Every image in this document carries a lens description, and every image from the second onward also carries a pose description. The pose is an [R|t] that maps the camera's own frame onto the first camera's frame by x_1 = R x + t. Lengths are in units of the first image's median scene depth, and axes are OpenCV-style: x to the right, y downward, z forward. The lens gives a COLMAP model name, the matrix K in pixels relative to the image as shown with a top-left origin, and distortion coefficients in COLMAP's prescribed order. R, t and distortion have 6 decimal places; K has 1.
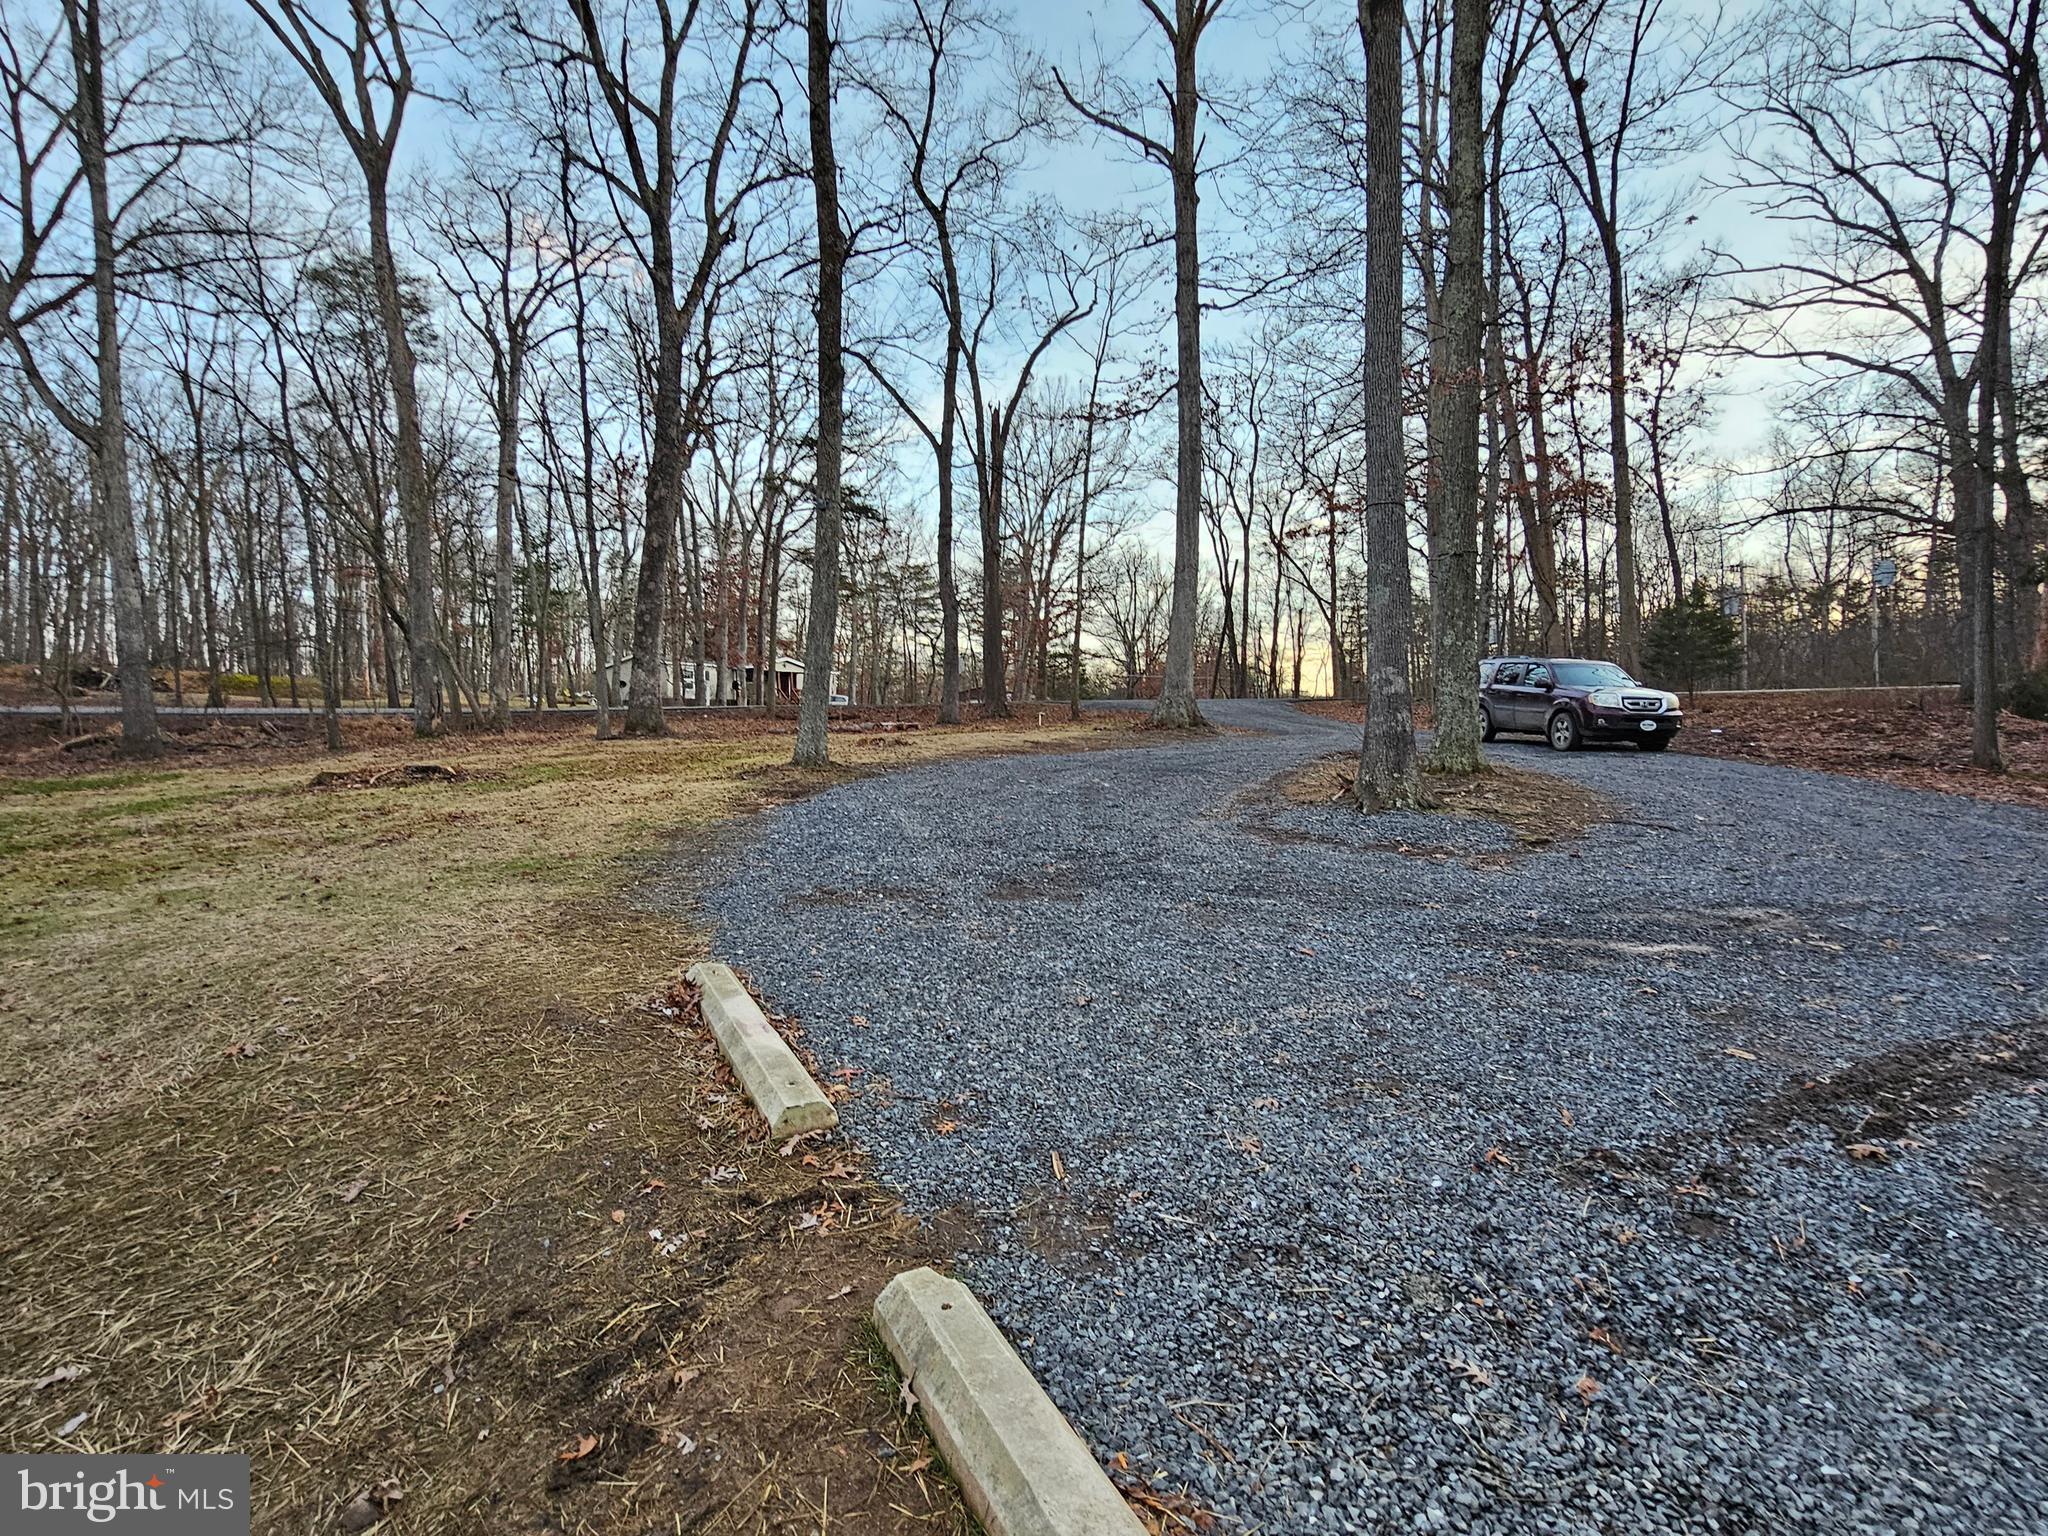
lens RADIAL K [[1025.1, 0, 1029.7], [0, 1025.1, 768.7], [0, 0, 1]] dist [-0.006359, 0.003167]
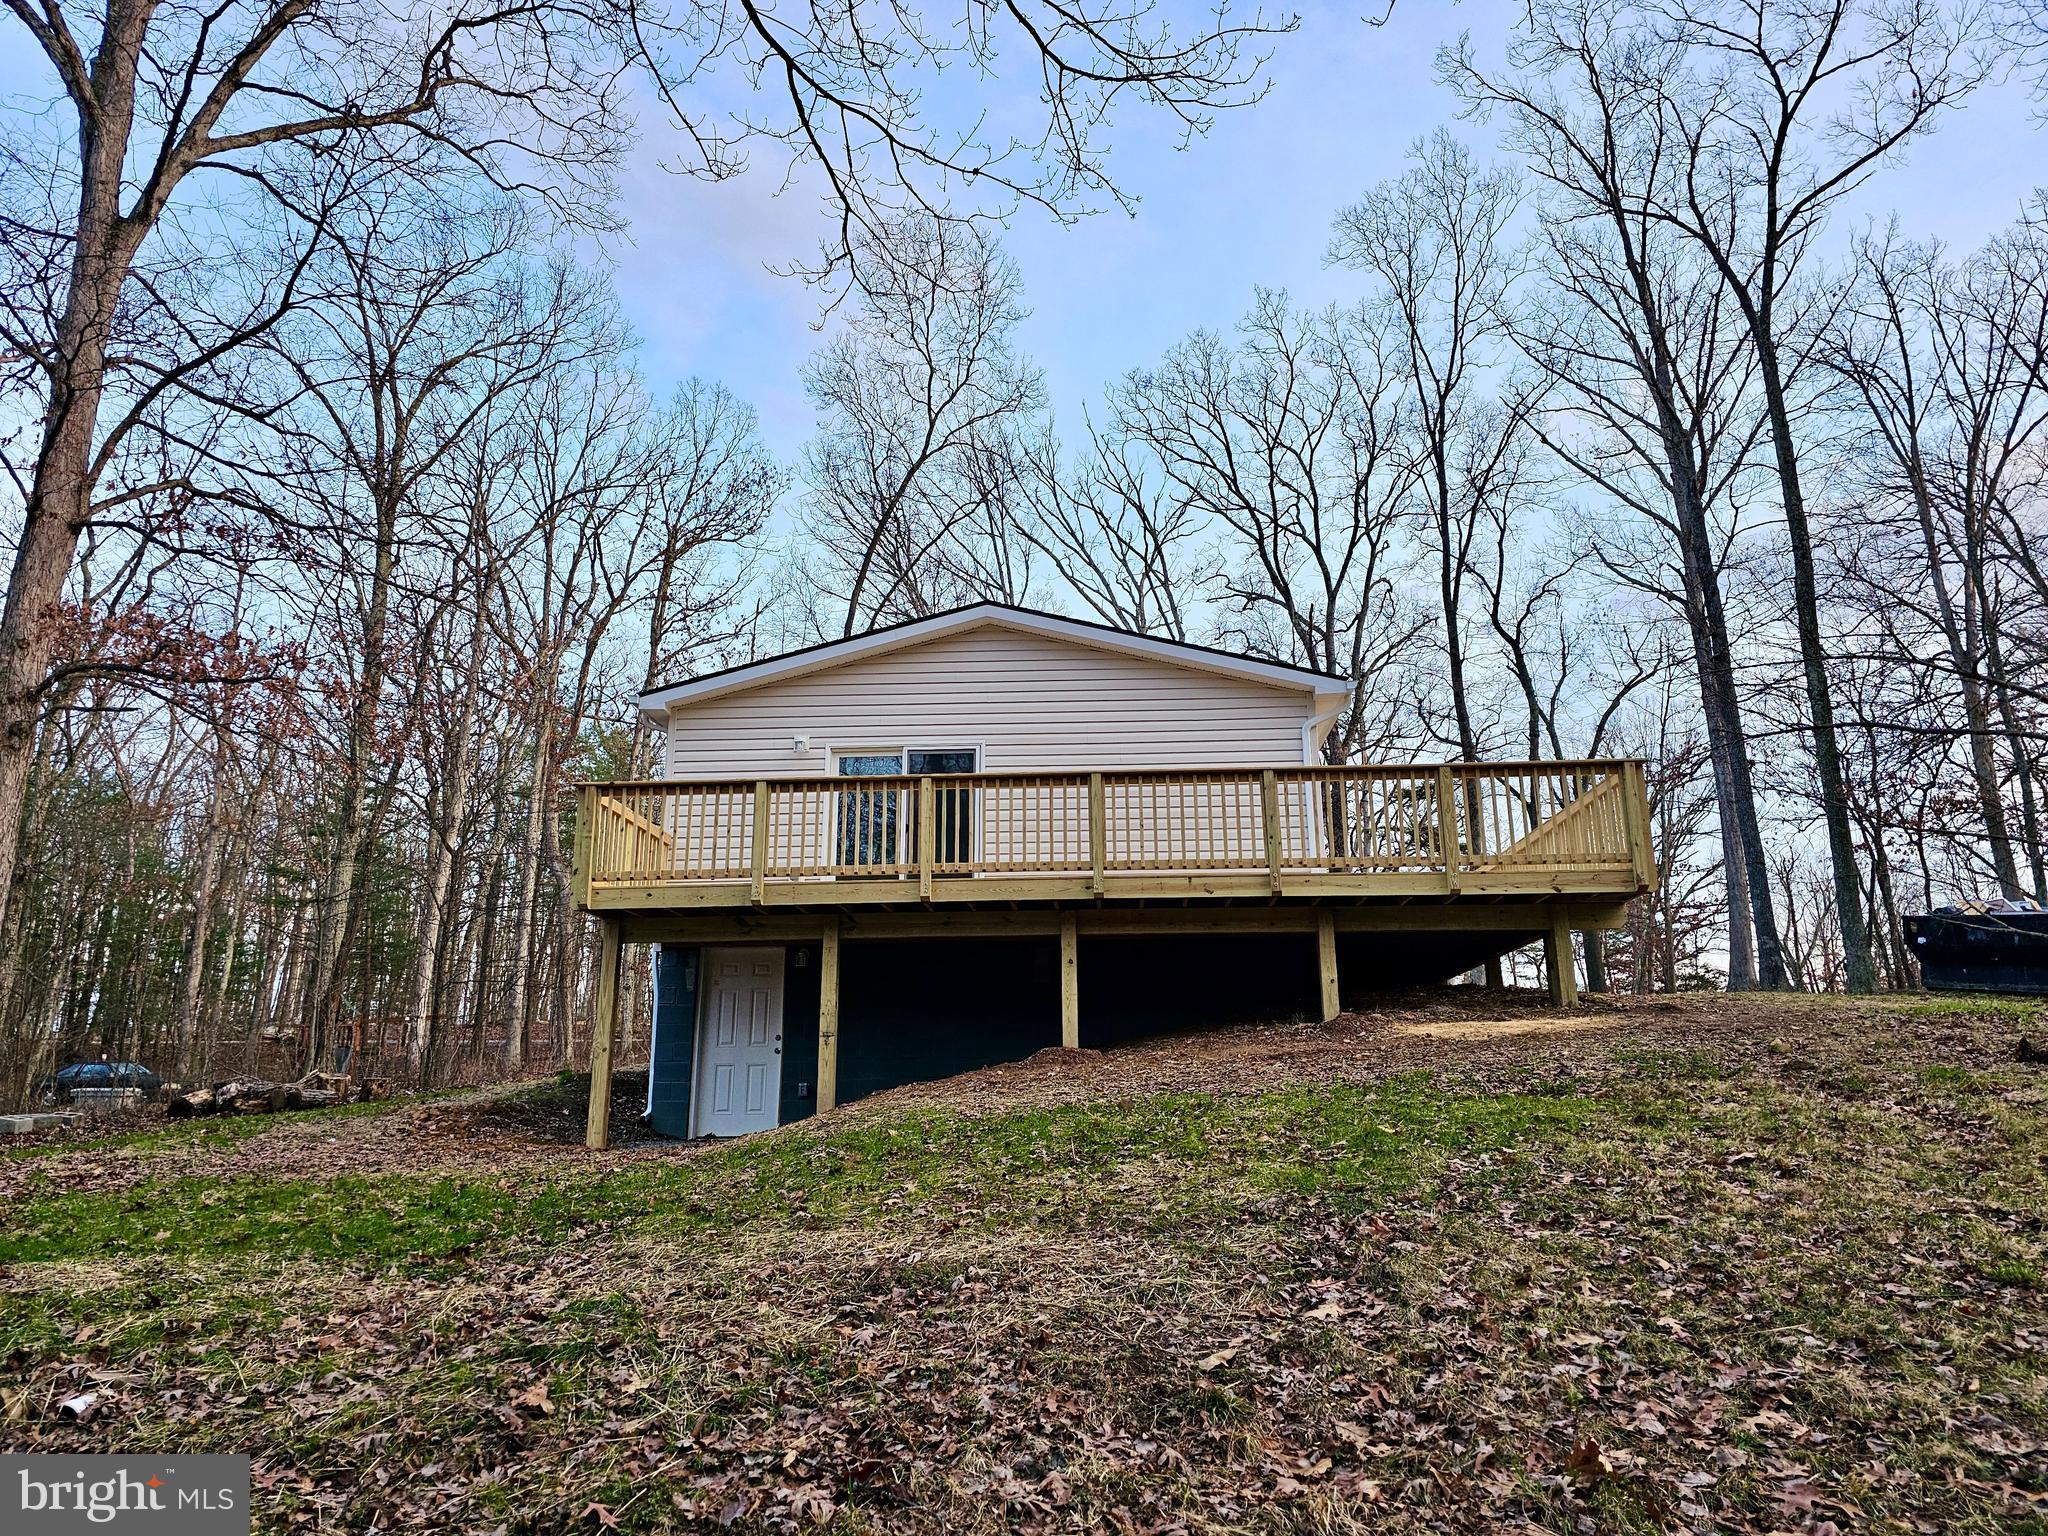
lens RADIAL K [[1368.1, 0, 1033.8], [0, 1368.1, 781.0], [0, 0, 1]] dist [0.036414, -0.036409]
pose [[0.902936, -0.101599, -0.417594, 0.096891], [-0.015479, 0.963337, -0.267846, 0.166873], [0.429497, 0.248312, 0.868259, -1.002348]]
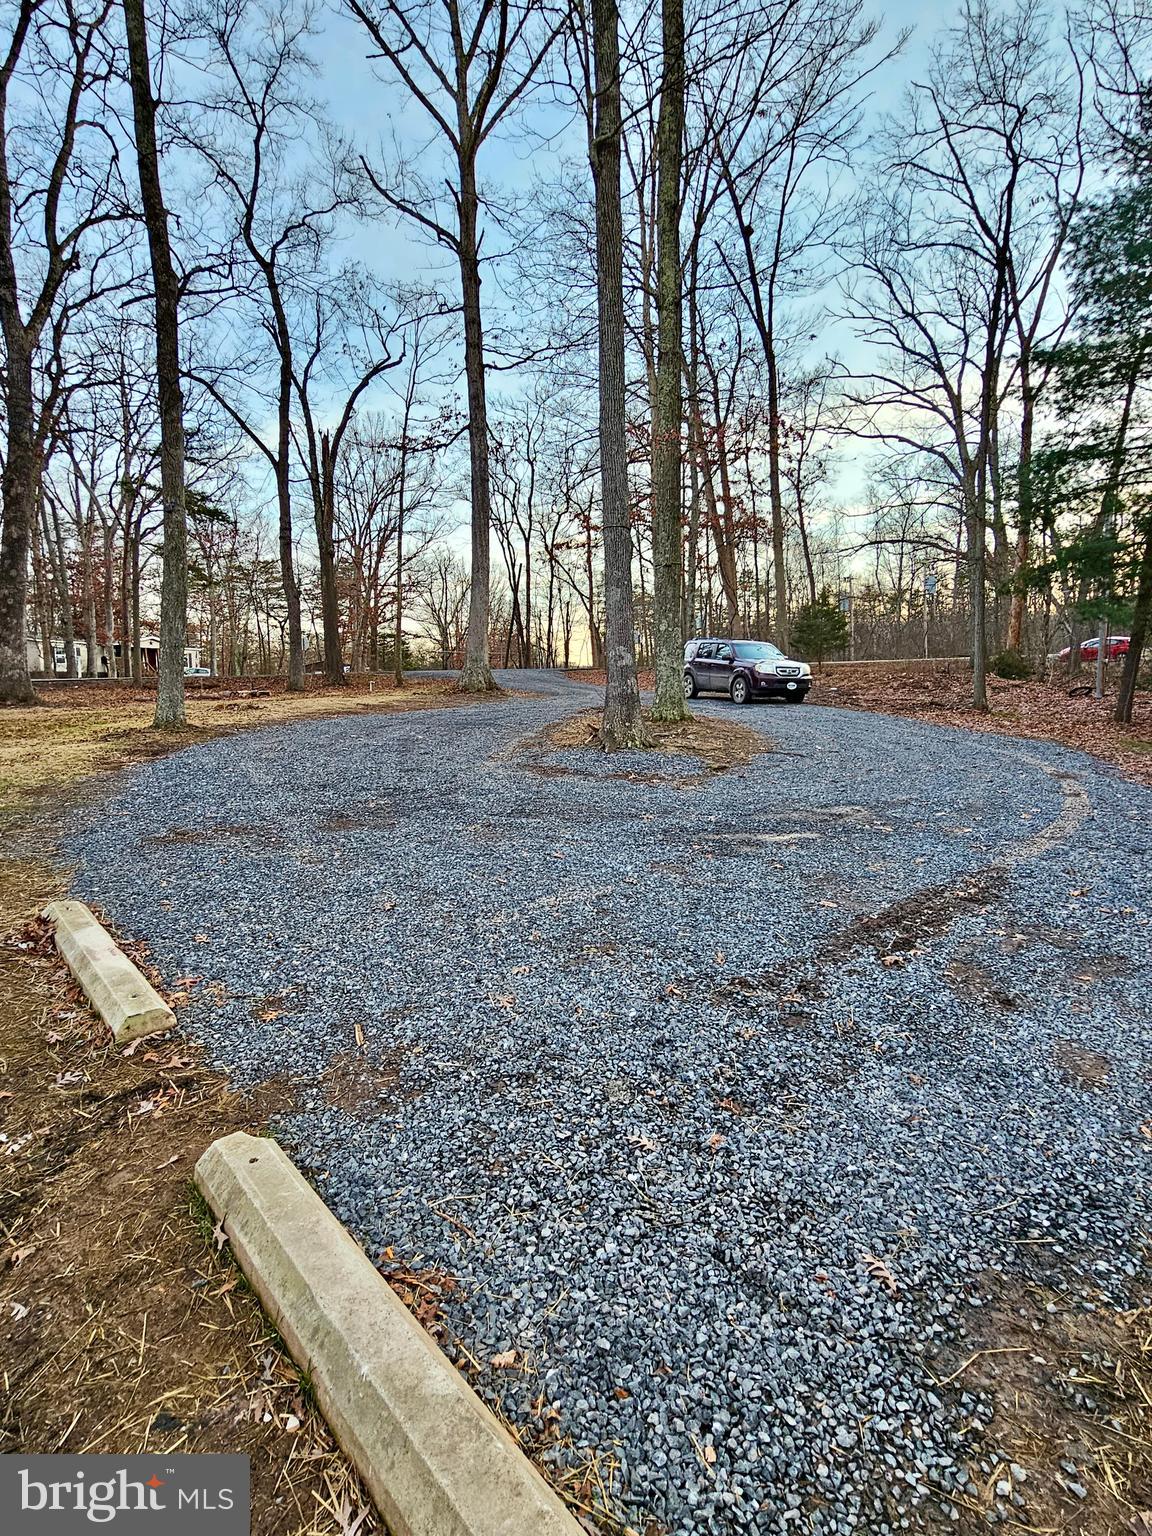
lens RADIAL K [[768.9, 0, 577.7], [0, 768.9, 767.5], [0, 0, 1]] dist [-0.006359, 0.003167]
pose [[0.964997, -0.039552, 0.259260, 0.007744], [0.023967, 0.997726, 0.063001, -0.001105], [-0.261162, -0.054582, 0.963751, 0.000406]]
